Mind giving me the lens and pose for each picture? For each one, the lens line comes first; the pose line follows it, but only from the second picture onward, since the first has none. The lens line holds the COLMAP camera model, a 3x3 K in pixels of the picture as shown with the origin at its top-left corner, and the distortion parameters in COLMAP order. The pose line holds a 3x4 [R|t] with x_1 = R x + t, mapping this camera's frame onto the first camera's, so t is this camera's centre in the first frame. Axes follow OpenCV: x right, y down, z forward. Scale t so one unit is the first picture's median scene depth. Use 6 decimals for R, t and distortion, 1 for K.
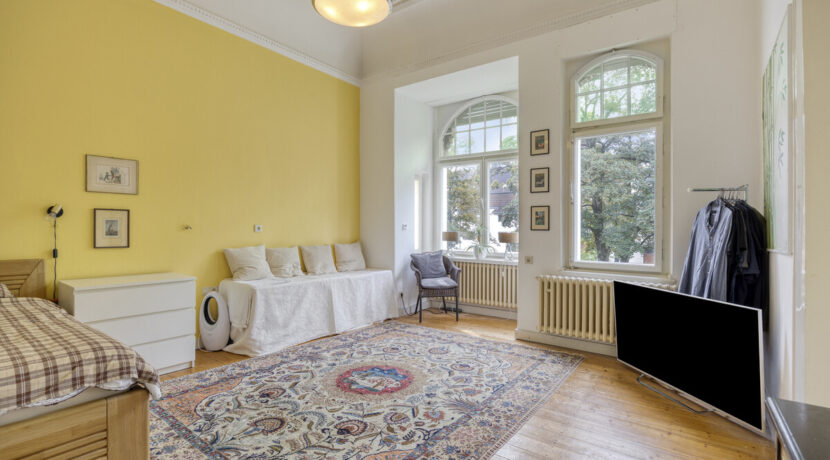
lens RADIAL K [[388.8, 0, 413.8], [0, 388.8, 230.4], [0, 0, 1]] dist [-0.015179, -0.001467]
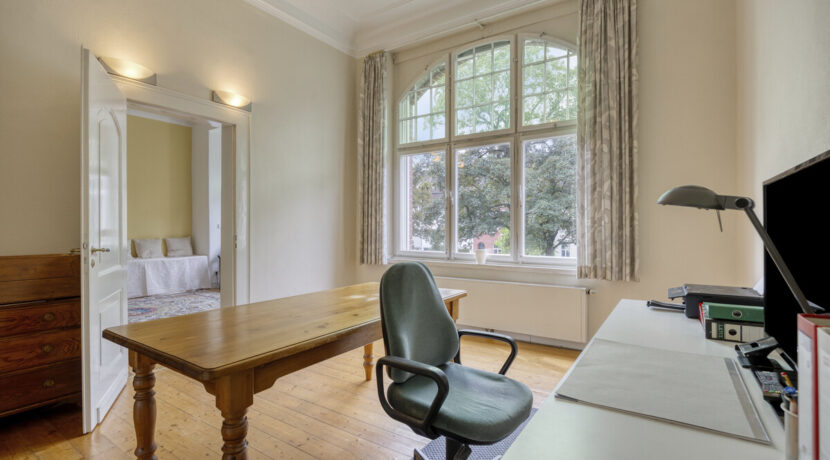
lens RADIAL K [[388.8, 0, 415.4], [0, 388.8, 228.9], [0, 0, 1]] dist [-0.015179, -0.001467]
pose [[0.998673, -0.003997, 0.051338, 0.660159], [0.003803, 0.999985, 0.003879, -0.000635], [-0.051352, -0.003679, 0.998674, -0.492354]]
